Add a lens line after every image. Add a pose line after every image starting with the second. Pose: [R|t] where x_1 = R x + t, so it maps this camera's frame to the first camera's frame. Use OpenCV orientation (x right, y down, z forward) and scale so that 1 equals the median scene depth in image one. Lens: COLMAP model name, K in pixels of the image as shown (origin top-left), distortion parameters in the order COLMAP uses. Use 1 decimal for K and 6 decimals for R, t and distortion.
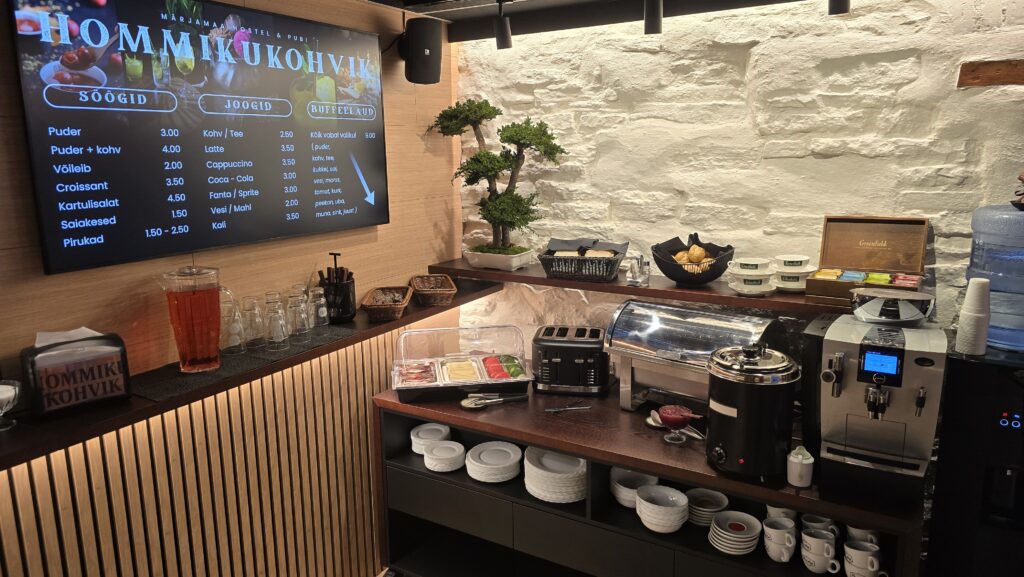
lens RADIAL K [[680.5, 0, 506.9], [0, 680.5, 283.3], [0, 0, 1]] dist [0.008798, -0.001885]
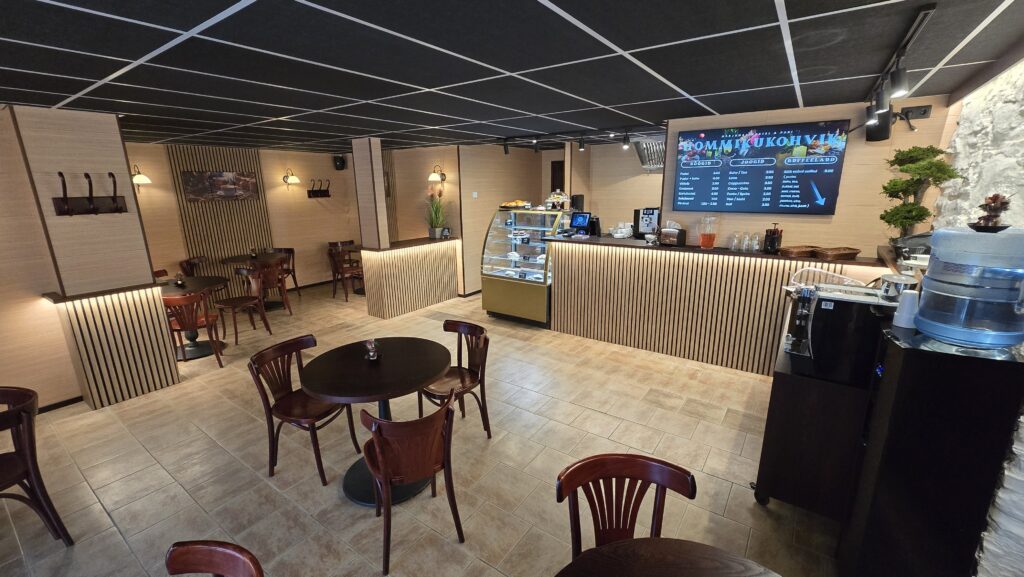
lens RADIAL K [[419.2, 0, 519.4], [0, 419.2, 291.7], [0, 0, 1]] dist [0.009276, 0.000631]
pose [[-0.057534, 0.265569, -0.962374, 1.194031], [-0.186661, 0.944110, 0.271688, -0.042242], [0.980738, 0.195269, -0.004747, 0.150515]]
